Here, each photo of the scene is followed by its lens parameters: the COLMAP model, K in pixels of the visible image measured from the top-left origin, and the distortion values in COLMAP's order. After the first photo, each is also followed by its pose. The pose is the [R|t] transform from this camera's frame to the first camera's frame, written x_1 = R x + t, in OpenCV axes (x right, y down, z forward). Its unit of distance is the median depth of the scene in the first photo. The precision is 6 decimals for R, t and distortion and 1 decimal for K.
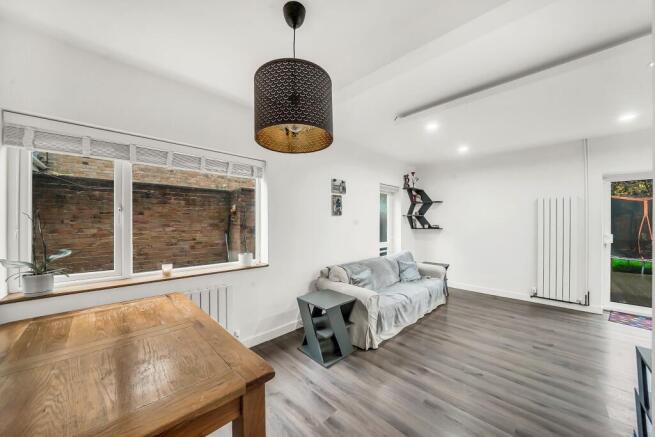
lens RADIAL K [[235.4, 0, 328.1], [0, 235.4, 220.9], [0, 0, 1]] dist [-0.001937, -0.000150]
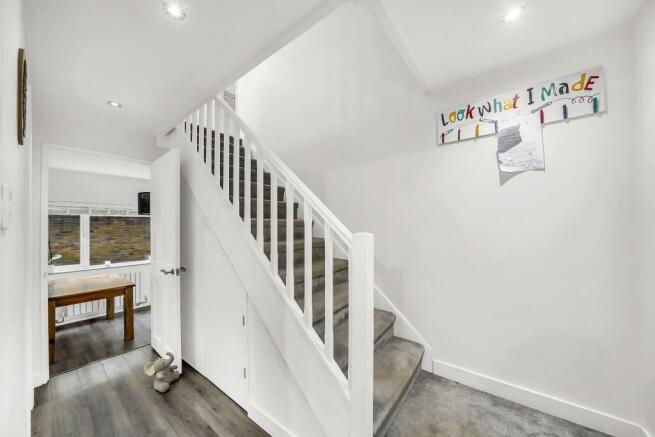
lens RADIAL K [[235.4, 0, 328.1], [0, 235.4, 220.9], [0, 0, 1]] dist [-0.001937, -0.000150]
pose [[0.991469, -0.007062, 0.130152, 0.639807], [0.009297, 0.999819, -0.016575, -0.079174], [-0.130011, 0.017644, 0.991356, -0.861692]]
